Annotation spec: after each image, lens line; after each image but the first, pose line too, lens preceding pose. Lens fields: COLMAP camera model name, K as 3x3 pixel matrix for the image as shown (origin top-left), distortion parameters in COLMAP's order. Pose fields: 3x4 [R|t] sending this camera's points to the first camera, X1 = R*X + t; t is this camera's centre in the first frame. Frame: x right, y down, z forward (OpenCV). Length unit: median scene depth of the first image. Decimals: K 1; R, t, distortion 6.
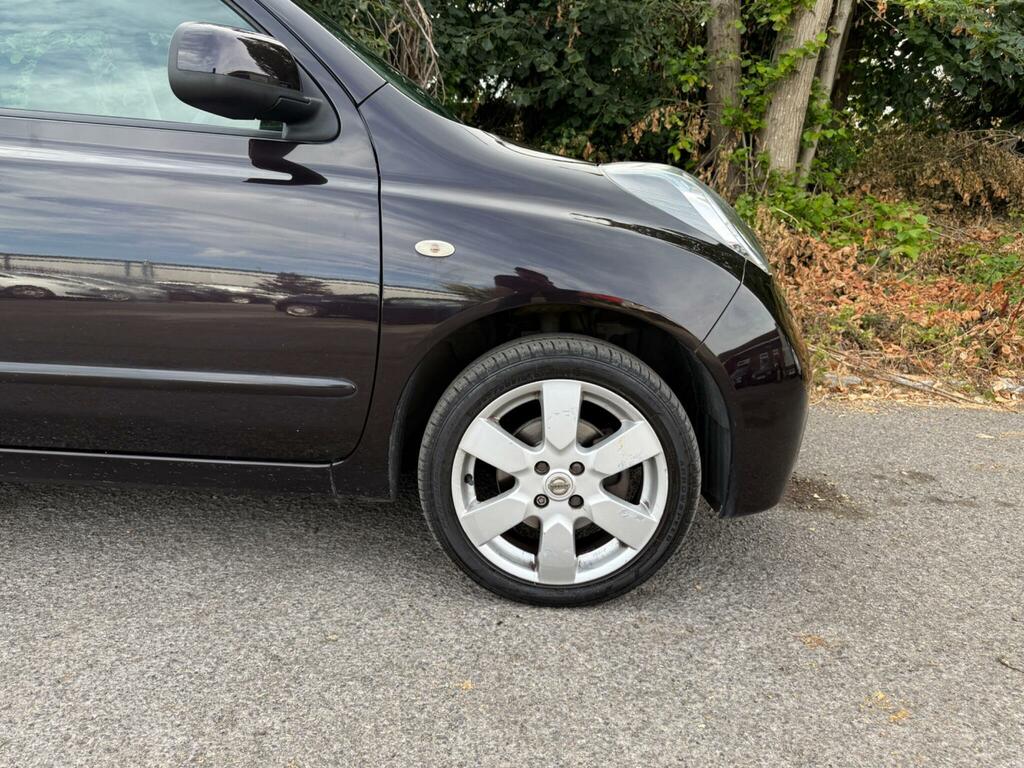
lens RADIAL K [[750.0, 0, 513.5], [0, 750.0, 384.2], [0, 0, 1]] dist [0.012396, -0.018180]
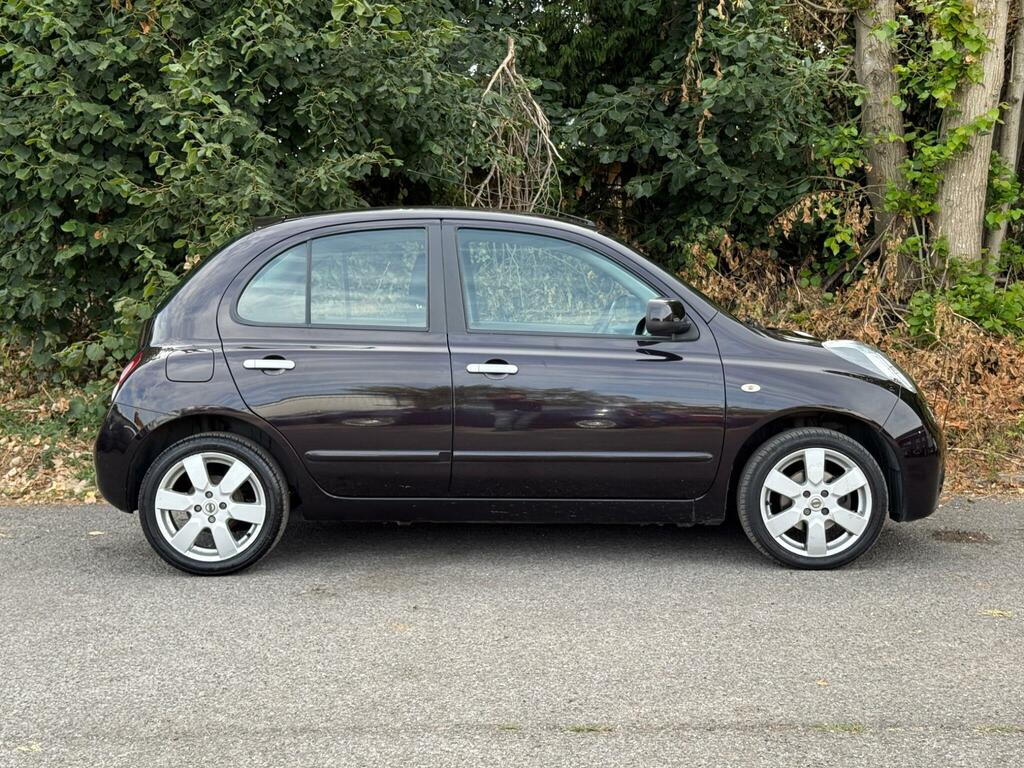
lens RADIAL K [[1461.2, 0, 484.4], [0, 1461.2, 368.6], [0, 0, 1]] dist [0.083869, 0.000000]
pose [[0.998833, -0.045466, -0.016298, -0.585022], [0.042250, 0.985999, -0.161309, 0.297868], [0.023404, 0.160432, 0.986769, -2.315646]]
